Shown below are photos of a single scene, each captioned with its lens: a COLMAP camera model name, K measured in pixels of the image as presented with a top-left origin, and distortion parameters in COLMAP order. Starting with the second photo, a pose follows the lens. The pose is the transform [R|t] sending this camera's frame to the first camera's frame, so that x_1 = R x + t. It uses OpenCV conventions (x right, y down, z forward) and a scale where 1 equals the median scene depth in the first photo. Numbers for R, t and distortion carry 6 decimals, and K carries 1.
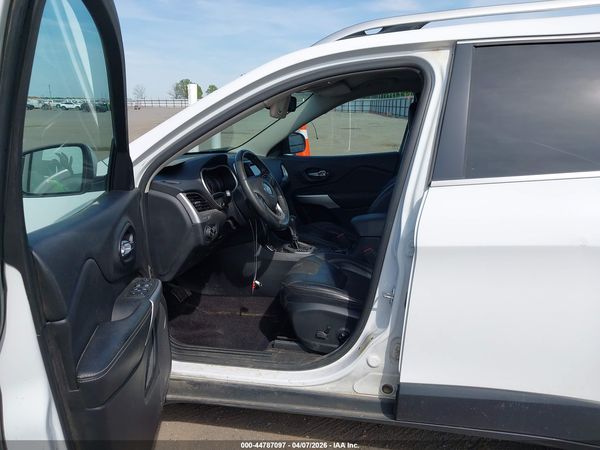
lens RADIAL K [[451.6, 0, 289.8], [0, 451.6, 218.7], [0, 0, 1]] dist [0.049067, -0.002939]
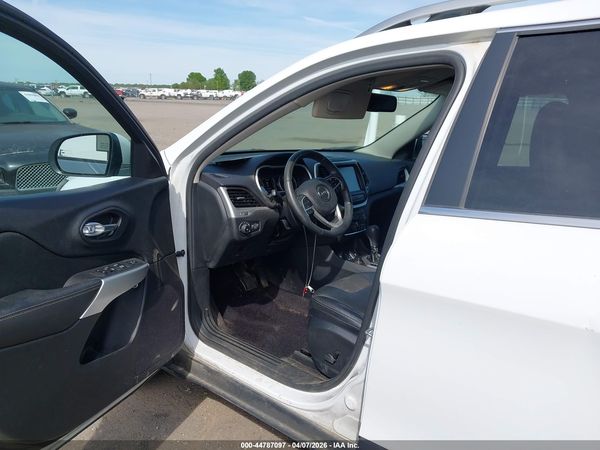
lens RADIAL K [[453.6, 0, 300.0], [0, 453.6, 225.0], [0, 0, 1]] dist [0.076534, -0.111697]
pose [[0.888767, 0.149213, -0.433392, 0.377659], [-0.138678, 0.988751, 0.056029, -0.053128], [0.436877, 0.010305, 0.899462, 0.143459]]
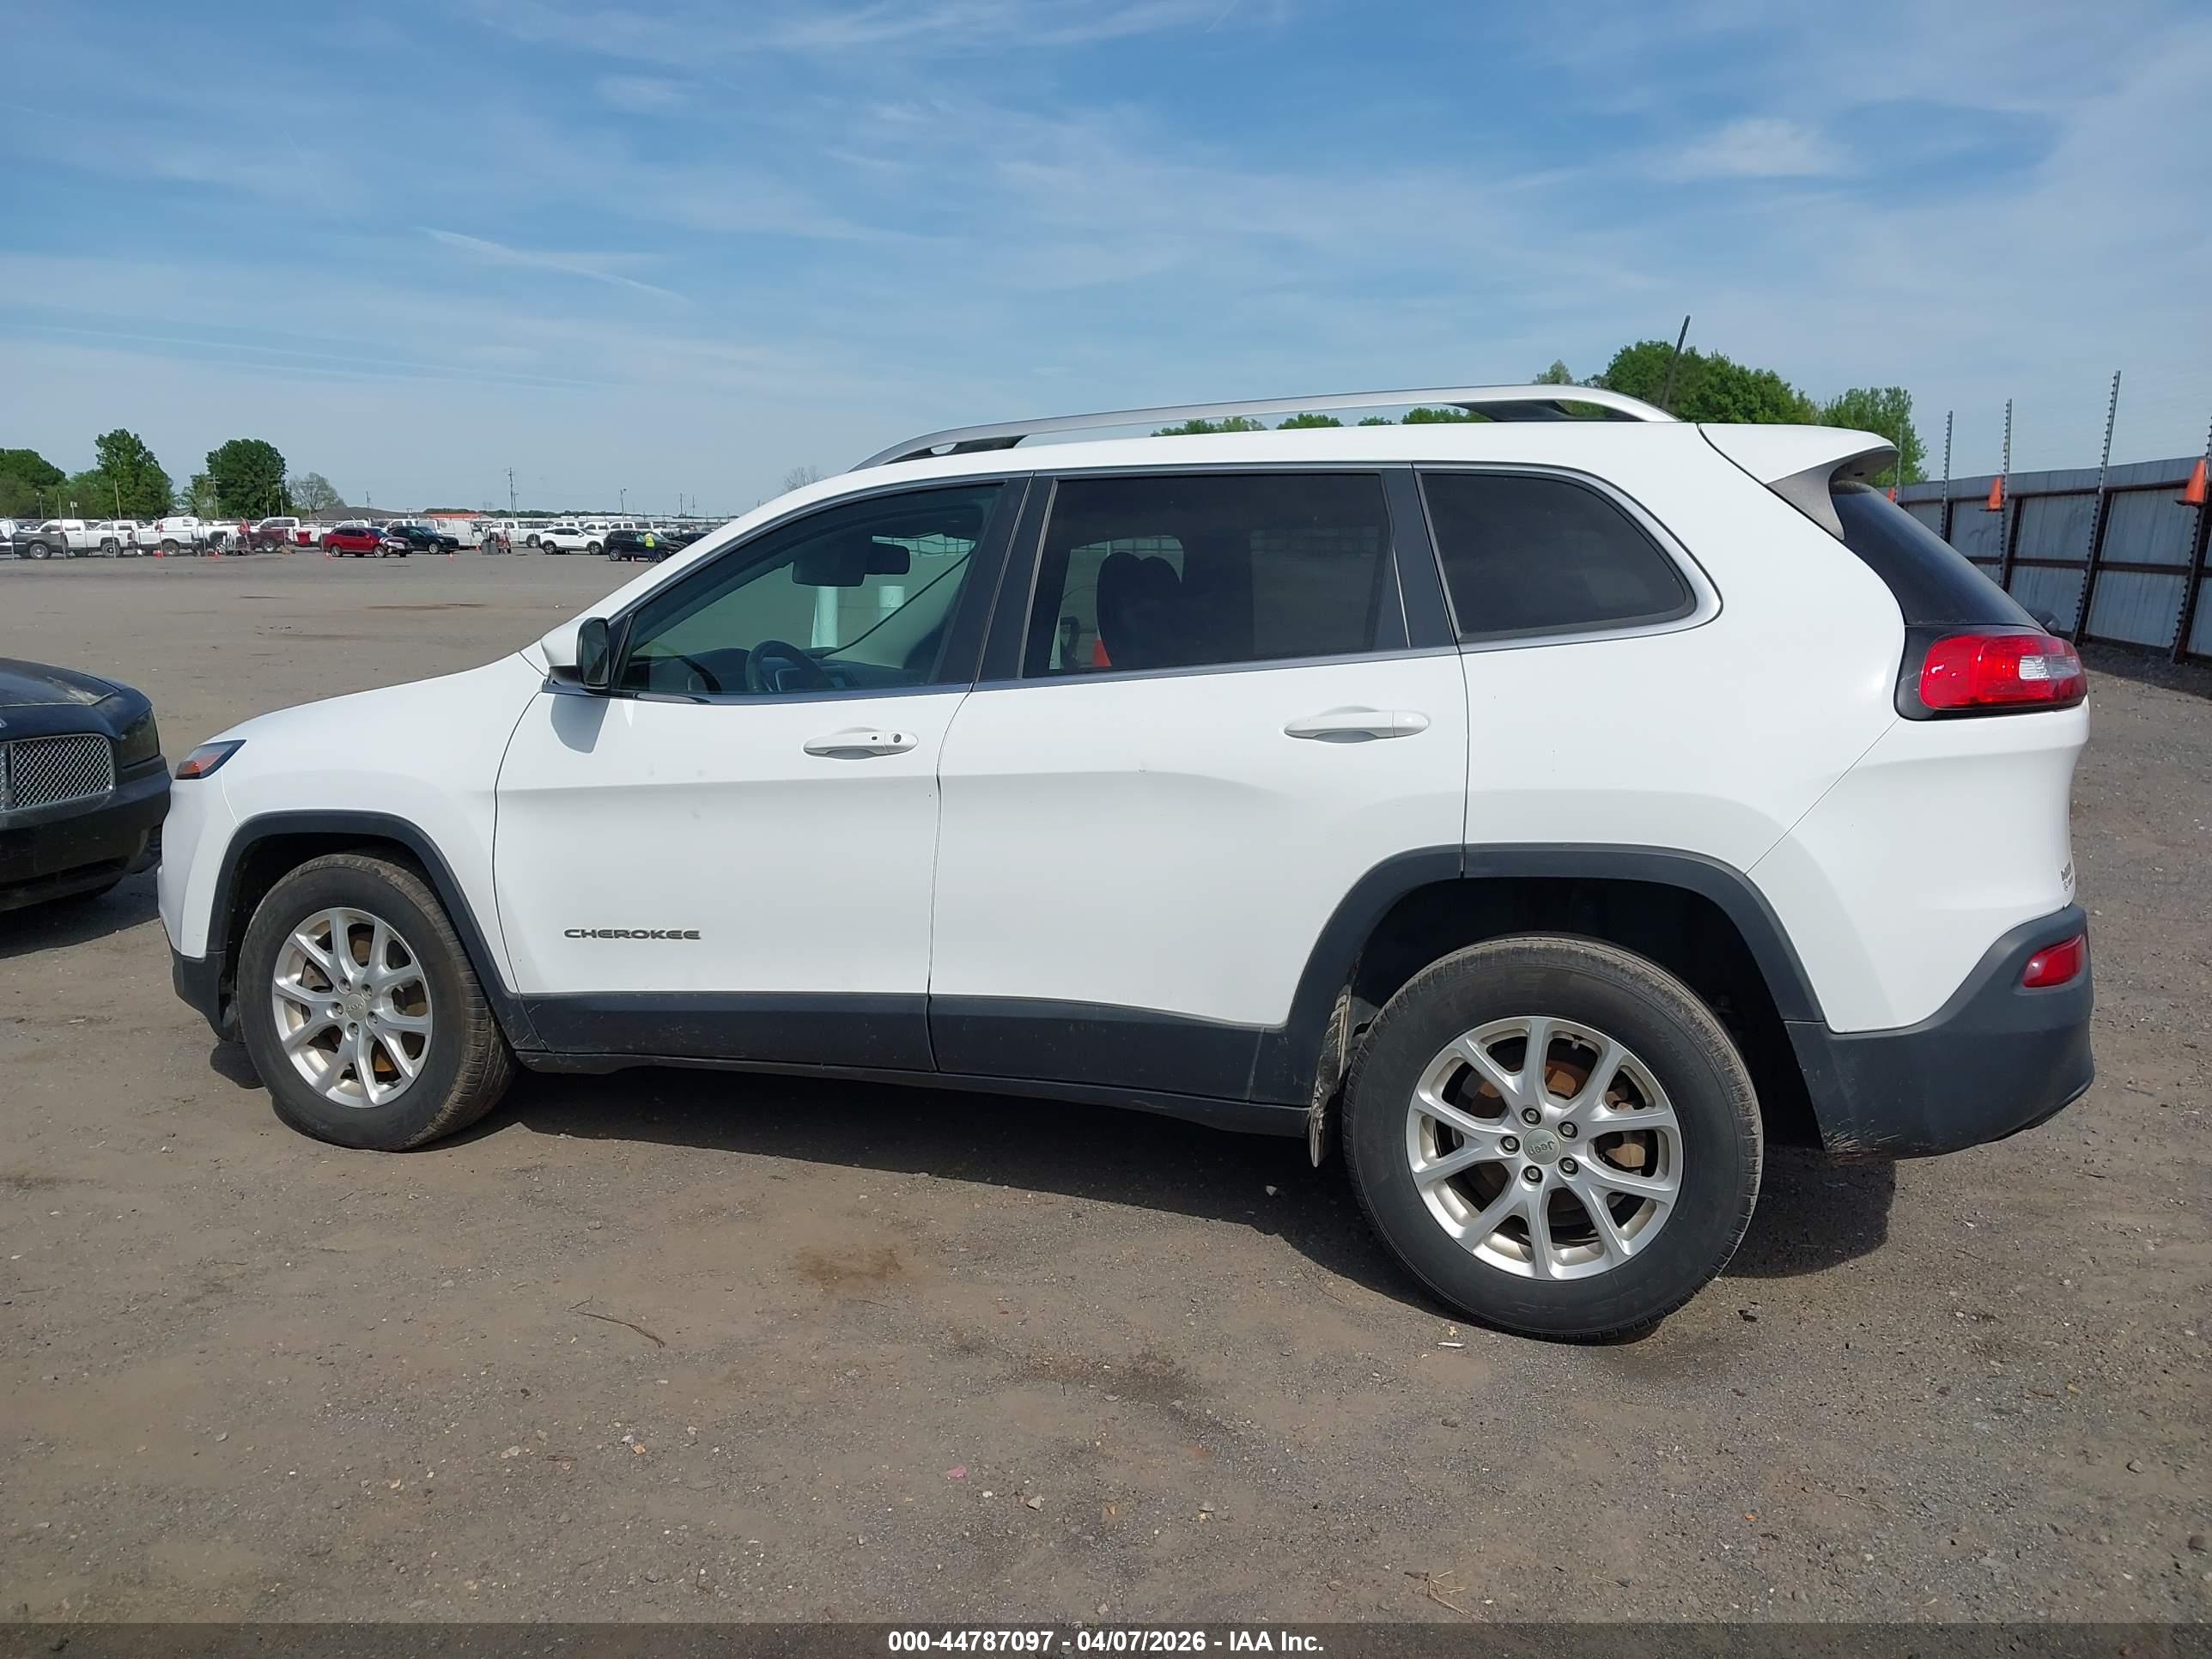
lens RADIAL K [[1672.3, 0, 1106.0], [0, 1672.3, 829.5], [0, 0, 1]] dist [0.076534, -0.111697]
pose [[0.990899, 0.027207, -0.131829, 0.664731], [-0.036707, 0.996859, -0.070174, 0.237550], [0.129506, 0.074375, 0.988785, -1.104460]]
